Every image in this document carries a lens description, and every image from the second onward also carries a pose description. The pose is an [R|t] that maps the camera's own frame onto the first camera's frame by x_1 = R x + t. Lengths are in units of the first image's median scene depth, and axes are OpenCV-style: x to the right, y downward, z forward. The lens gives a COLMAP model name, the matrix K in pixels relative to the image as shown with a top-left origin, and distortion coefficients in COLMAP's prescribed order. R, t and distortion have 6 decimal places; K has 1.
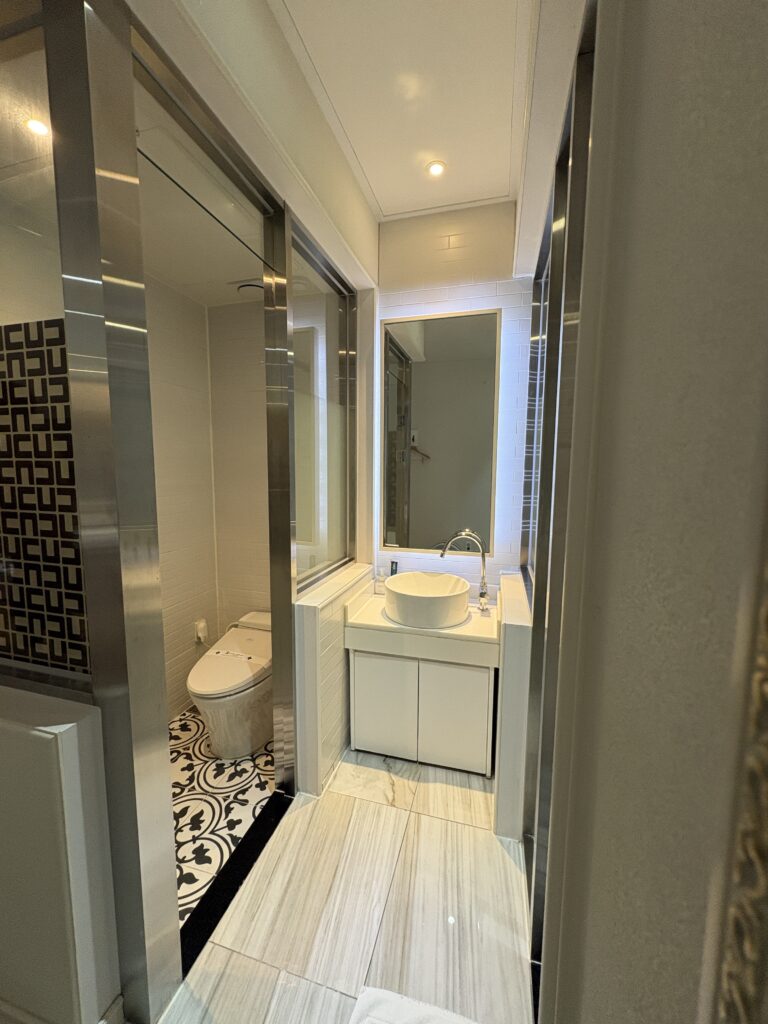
lens RADIAL K [[413.8, 0, 385.1], [0, 413.8, 509.9], [0, 0, 1]] dist [0.001451, 0.000068]
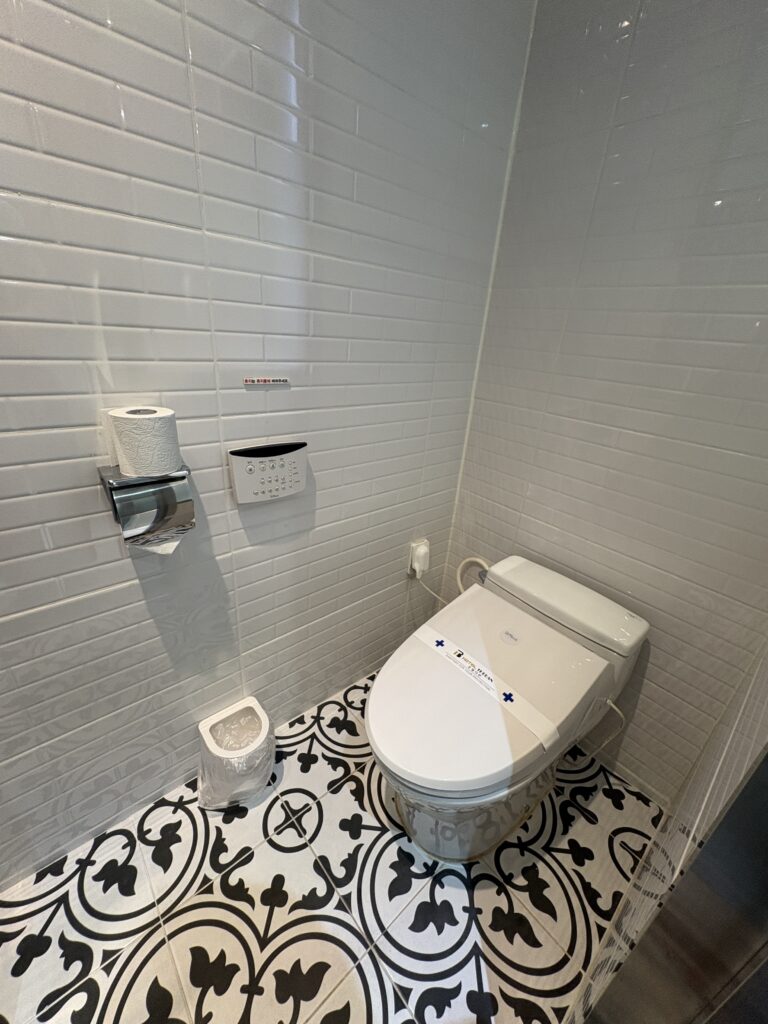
lens RADIAL K [[413.8, 0, 385.2], [0, 413.8, 510.8], [0, 0, 1]] dist [0.001451, 0.000068]
pose [[0.839977, 0.273216, -0.468819, -0.303067], [-0.128585, 0.939603, 0.317193, 0.075263], [0.527166, -0.206152, 0.824377, 0.671654]]
